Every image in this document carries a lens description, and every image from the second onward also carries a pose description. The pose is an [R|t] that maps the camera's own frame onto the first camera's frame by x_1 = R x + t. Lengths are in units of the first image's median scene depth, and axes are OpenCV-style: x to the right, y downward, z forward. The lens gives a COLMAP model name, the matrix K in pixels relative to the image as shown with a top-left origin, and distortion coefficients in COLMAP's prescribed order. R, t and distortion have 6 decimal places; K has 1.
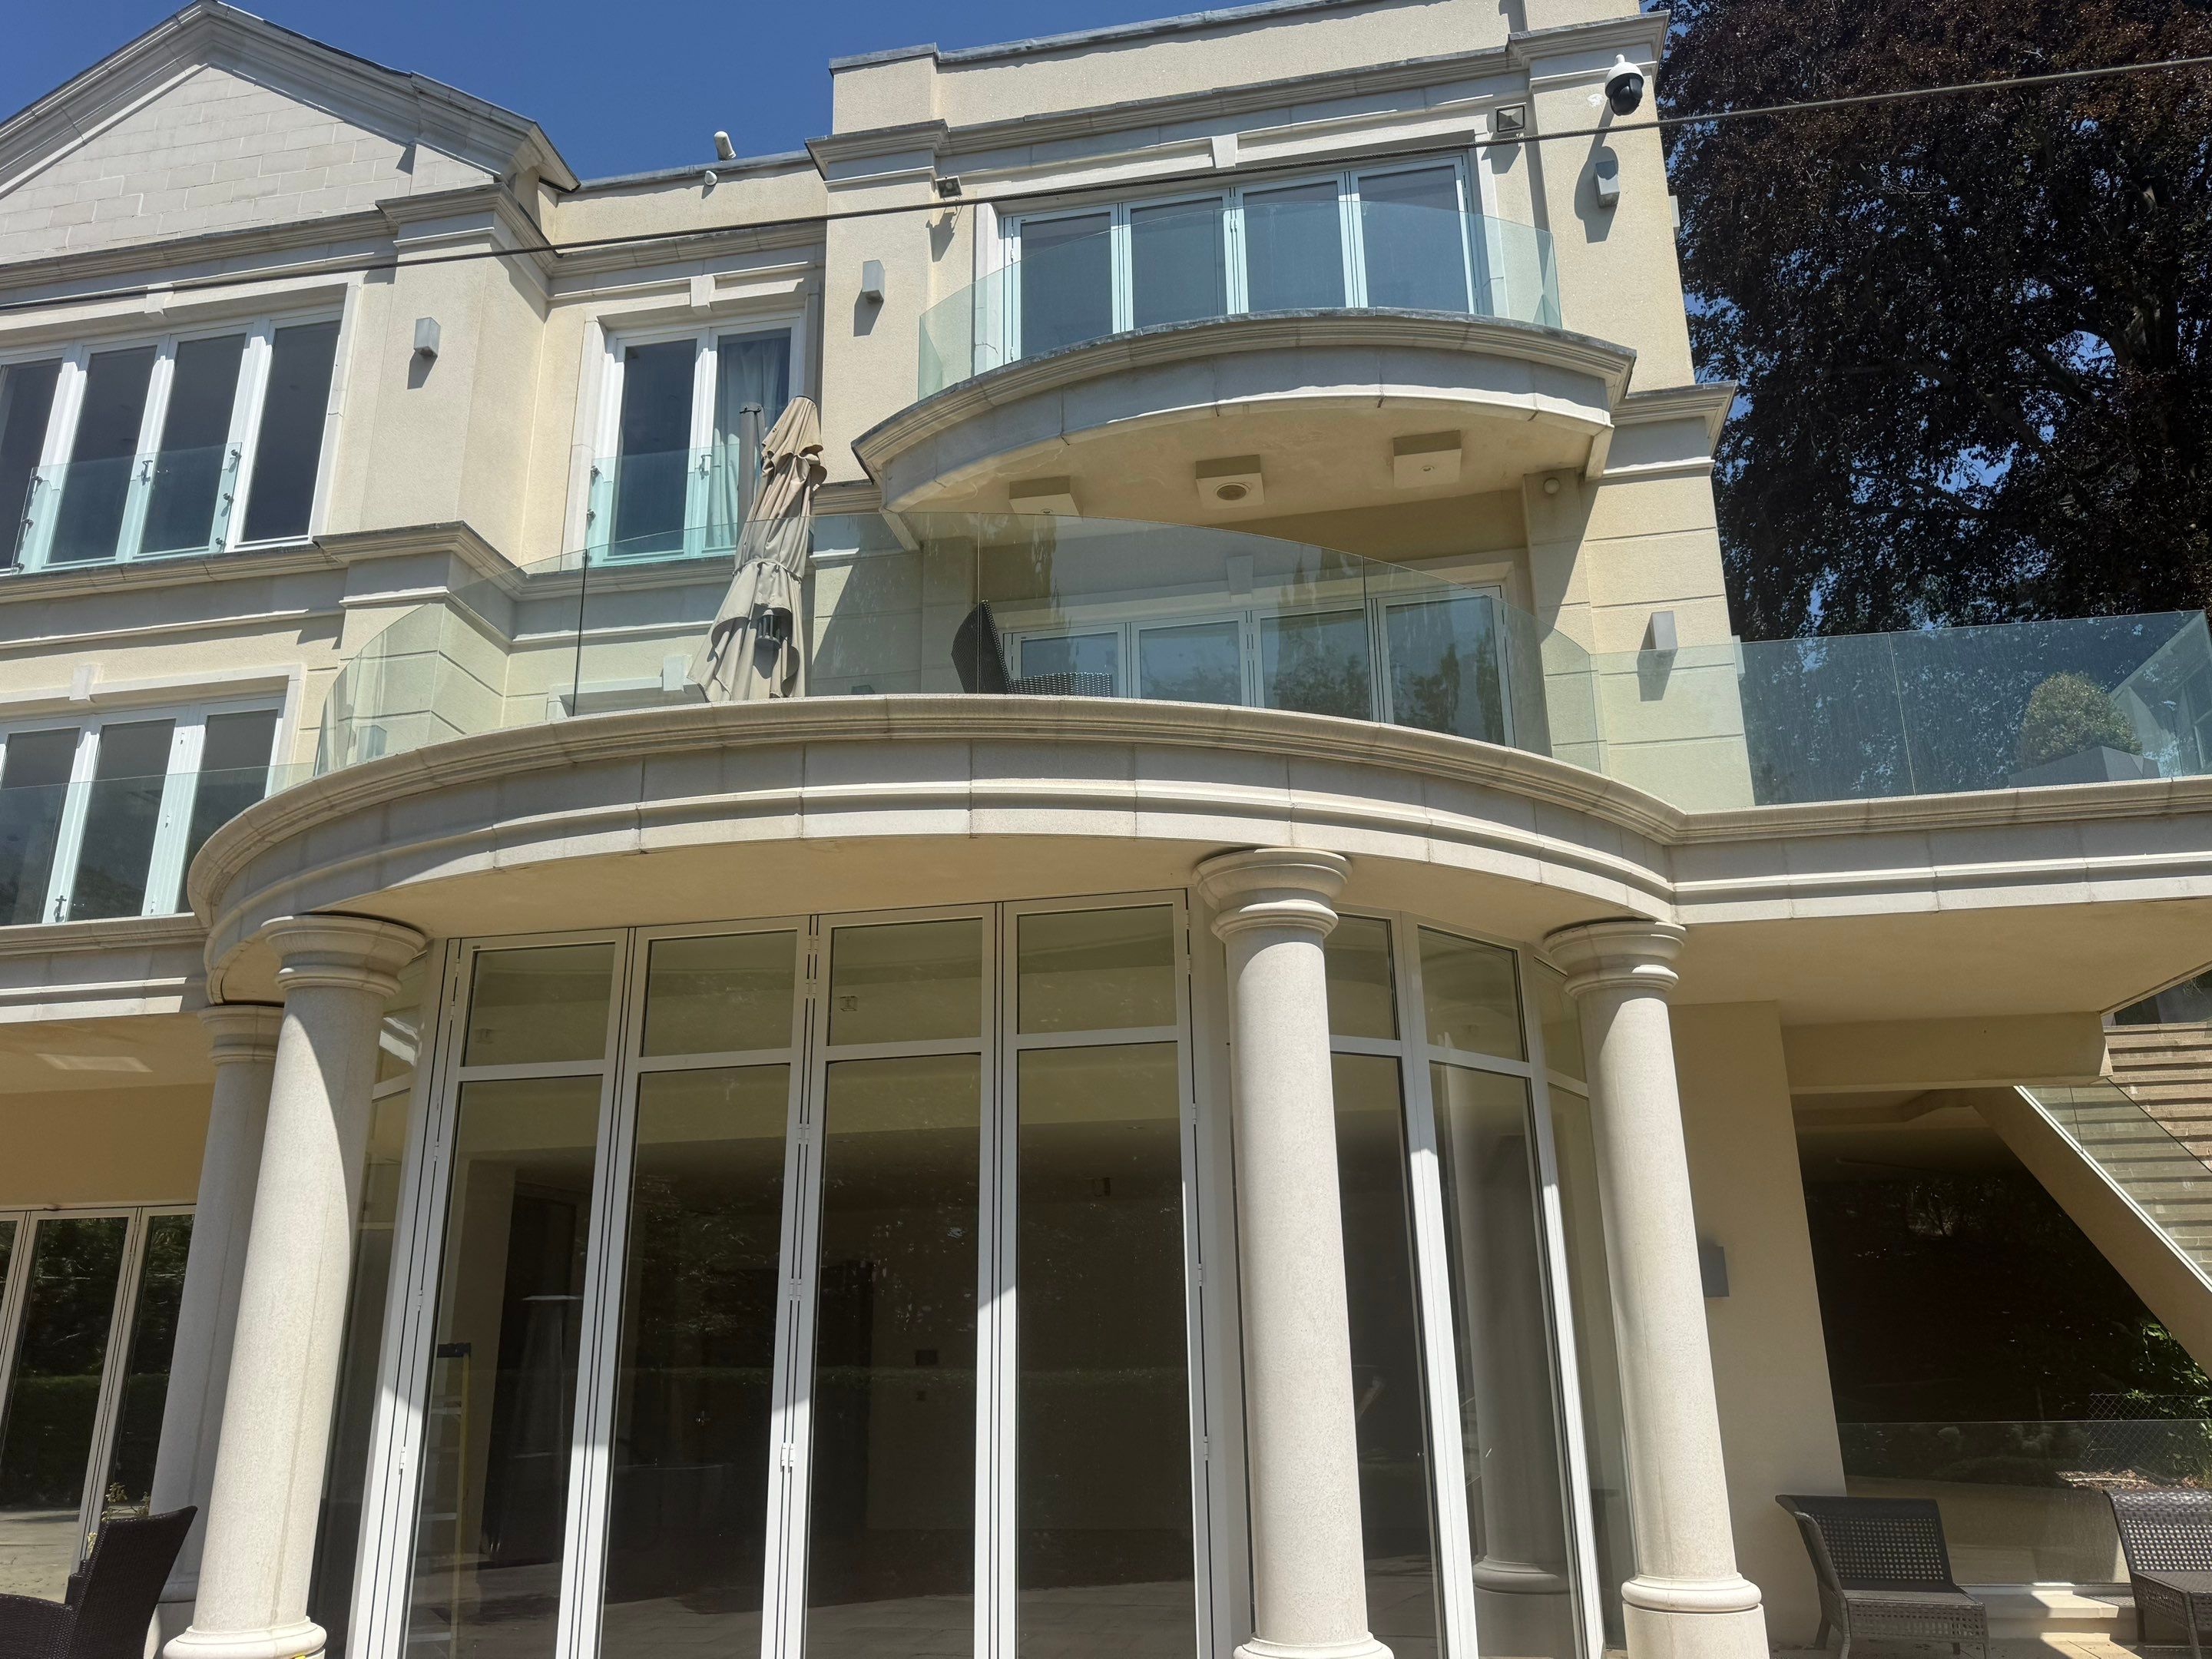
lens RADIAL K [[1568.3, 0, 1134.7], [0, 1568.3, 837.6], [0, 0, 1]] dist [0.064510, -0.092600]
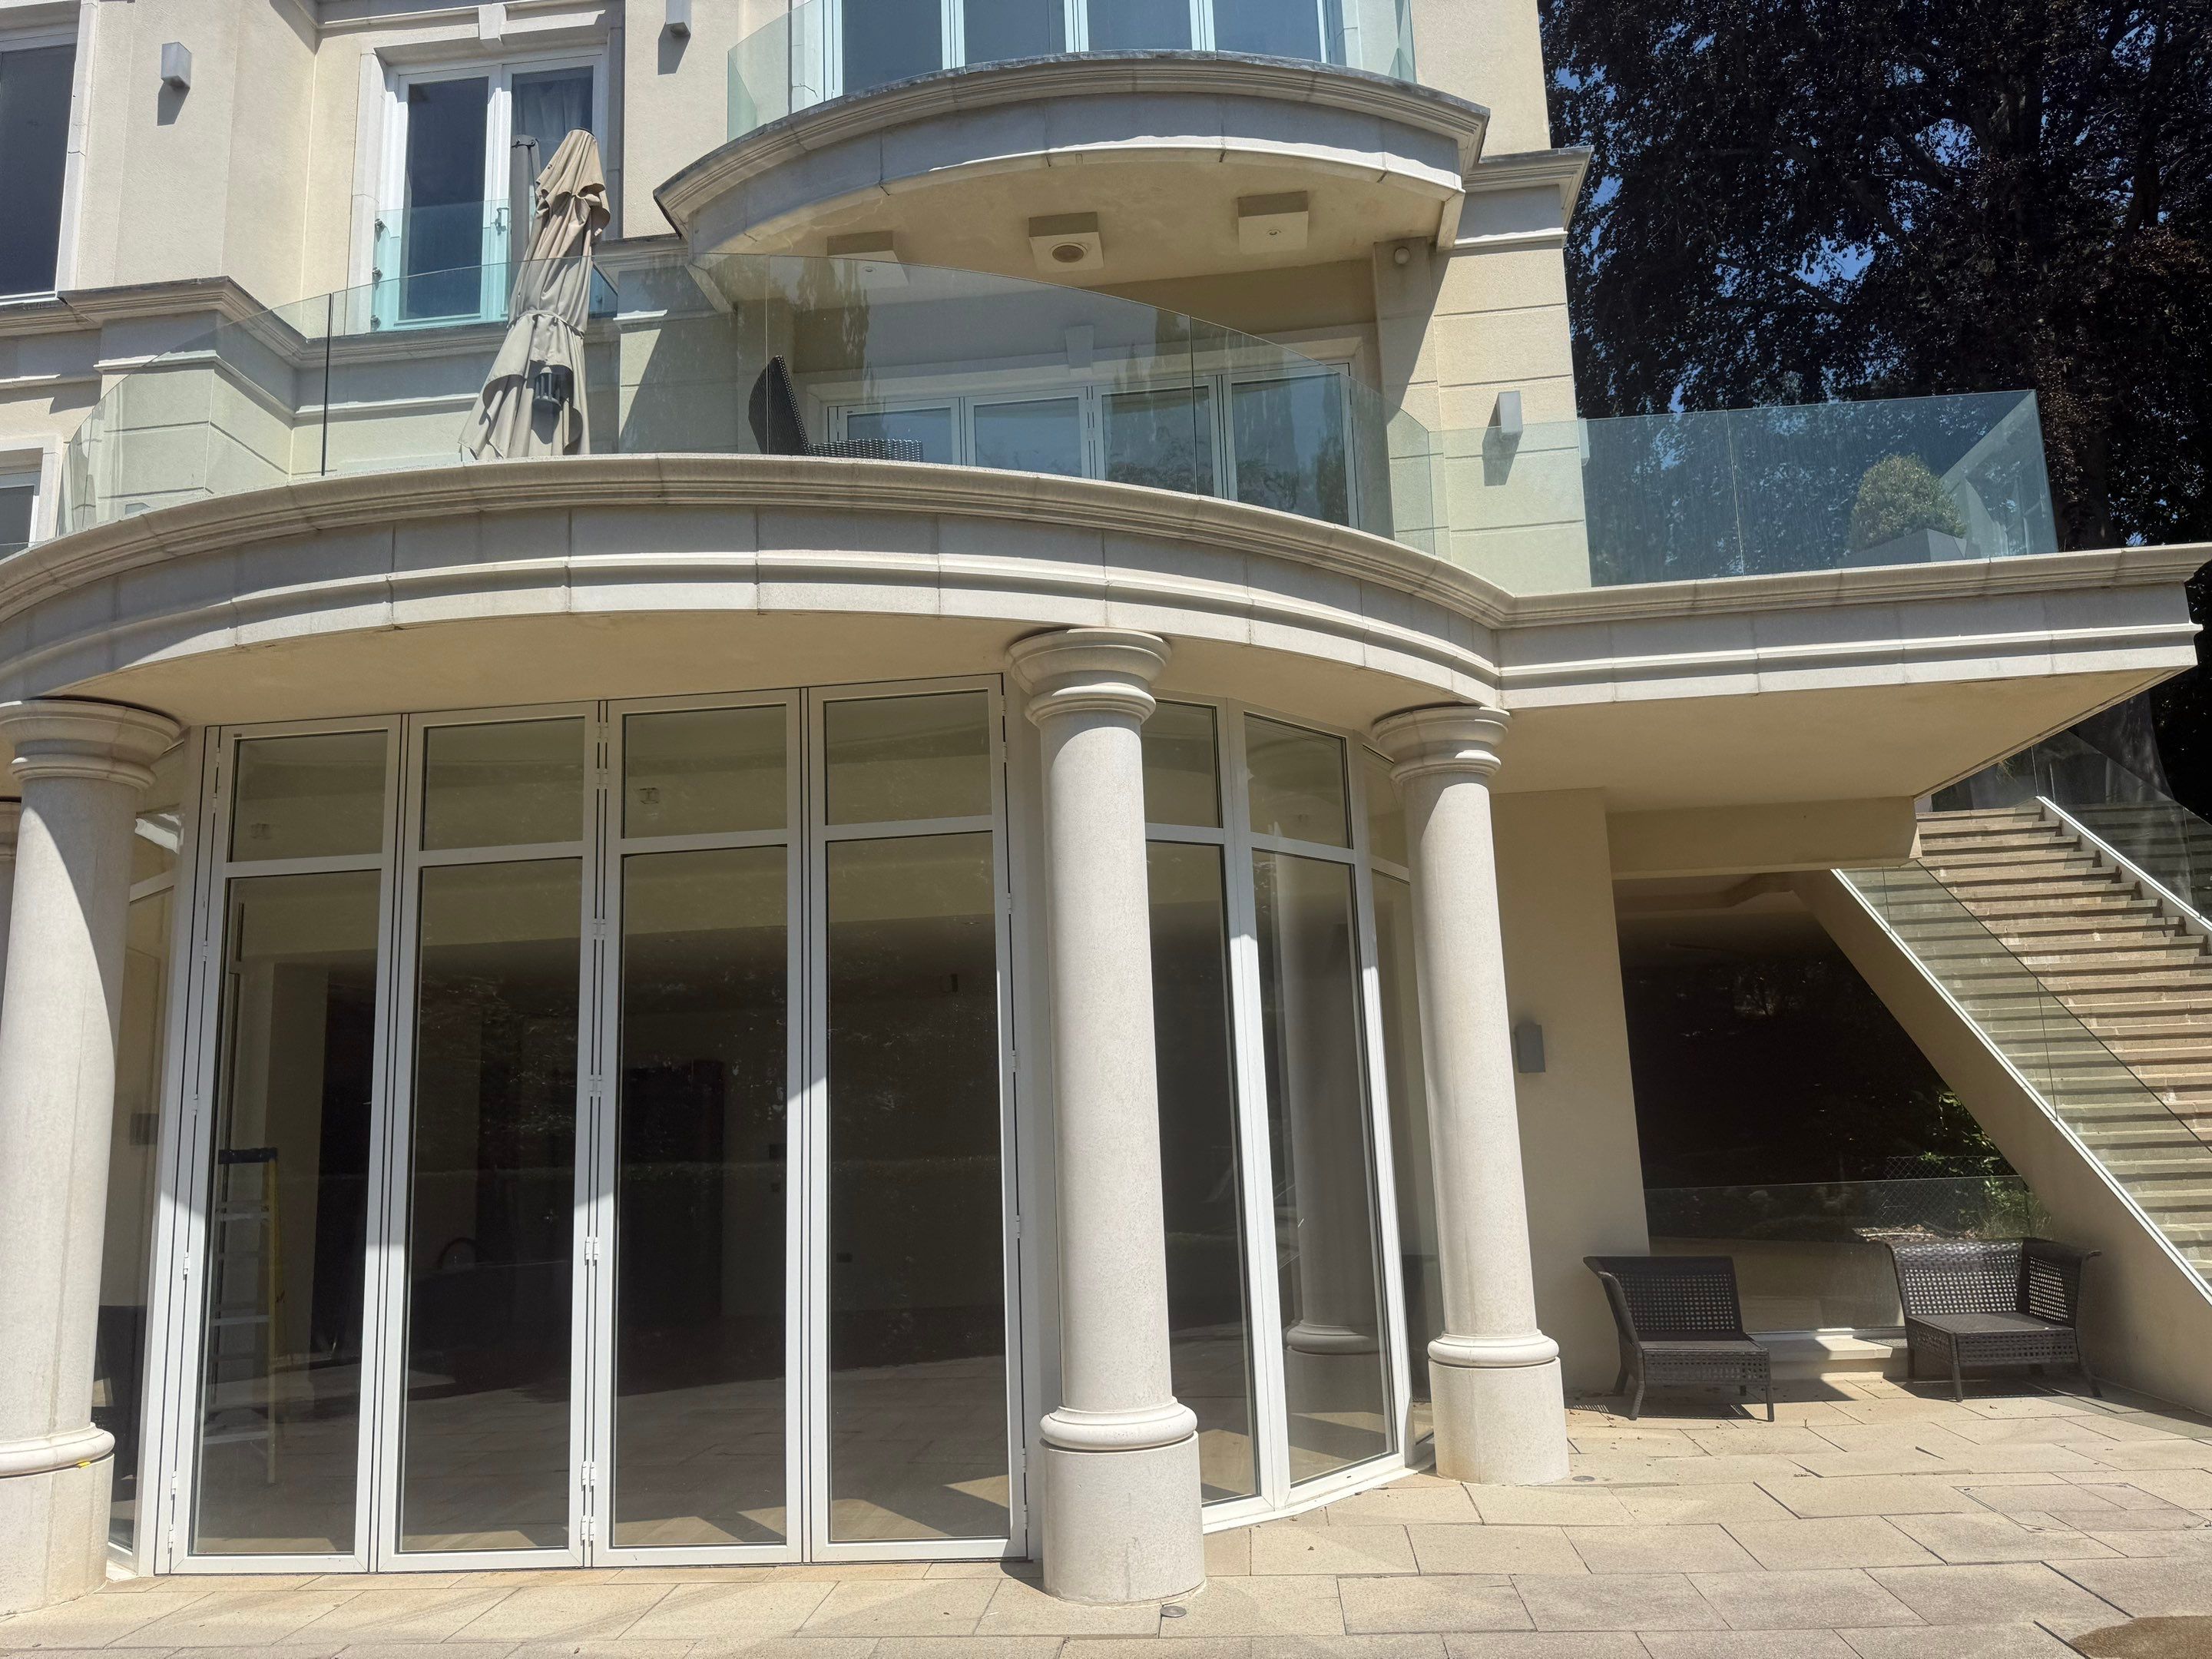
lens RADIAL K [[1560.3, 0, 1133.9], [0, 1560.3, 840.4], [0, 0, 1]] dist [0.073469, -0.097153]
pose [[0.997005, -0.009512, 0.076752, 0.027206], [-0.000162, 0.992149, 0.125058, 0.010262], [-0.077339, -0.124696, 0.989176, 0.024056]]
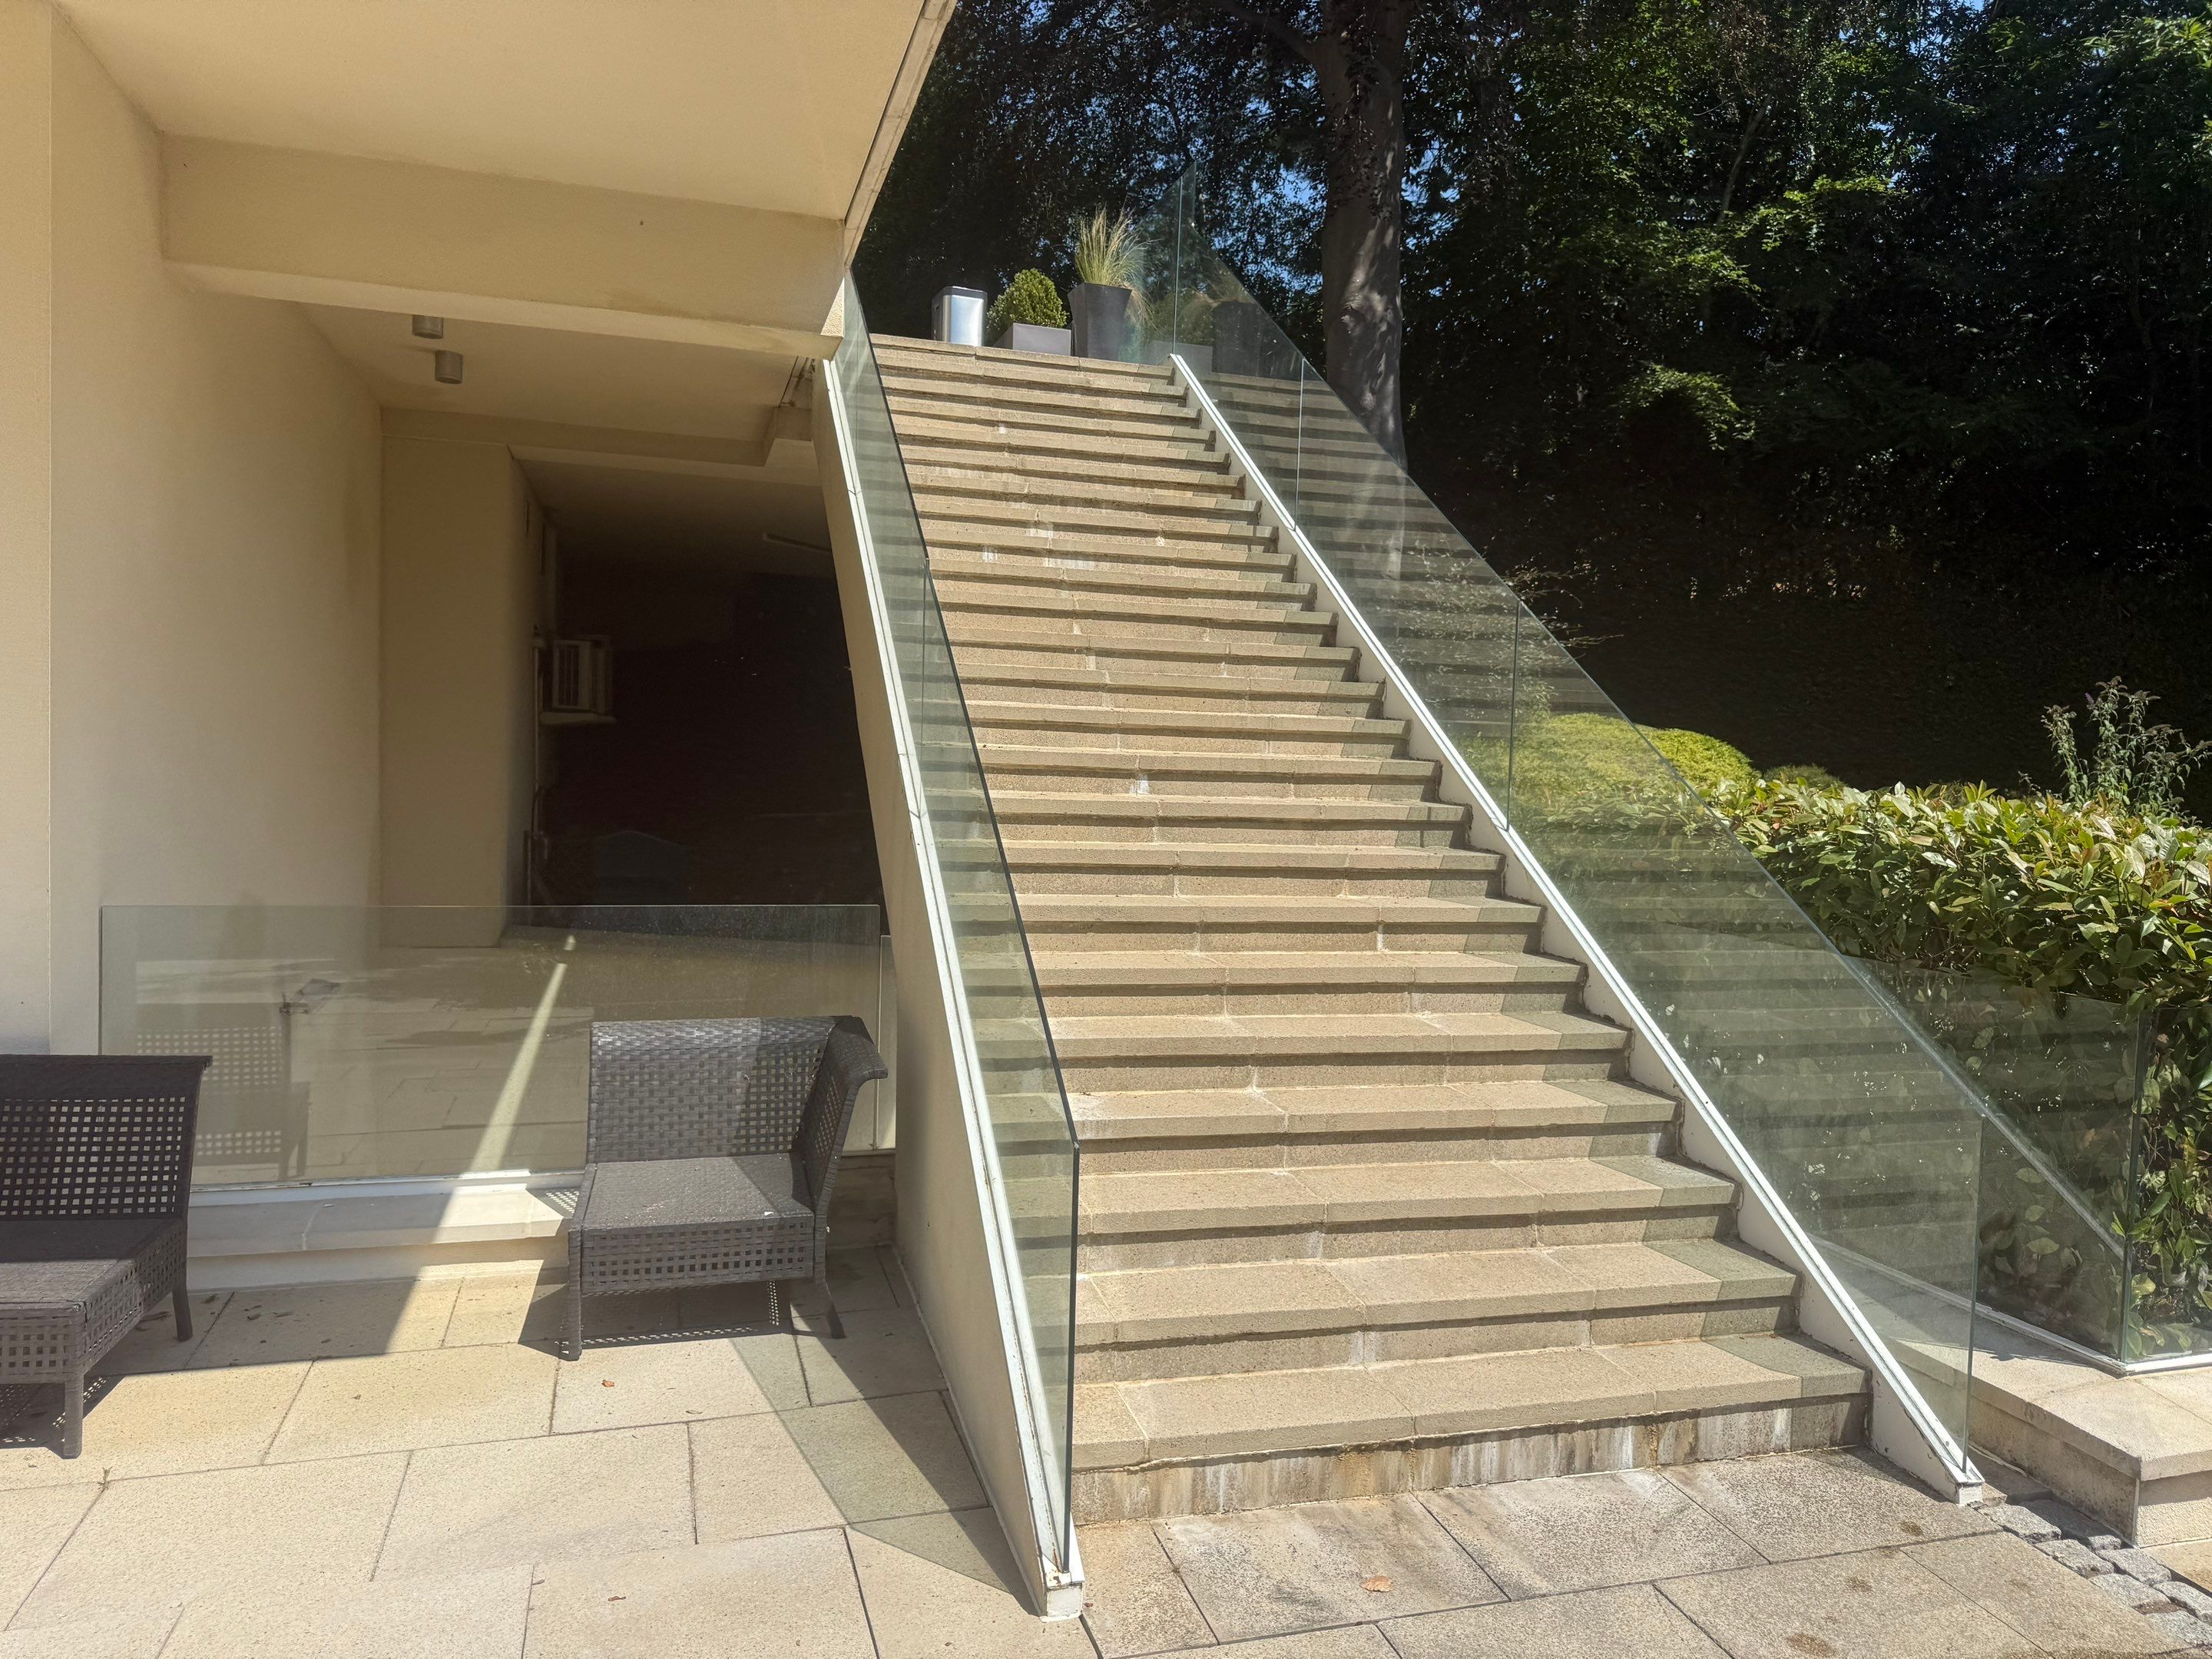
lens RADIAL K [[1570.5, 0, 1122.2], [0, 1570.5, 808.4], [0, 0, 1]] dist [0.094399, -0.149801]
pose [[0.895881, 0.029708, 0.443300, 0.413806], [-0.177727, 0.938418, 0.296285, 0.109168], [-0.407198, -0.344223, 0.845991, 0.371672]]
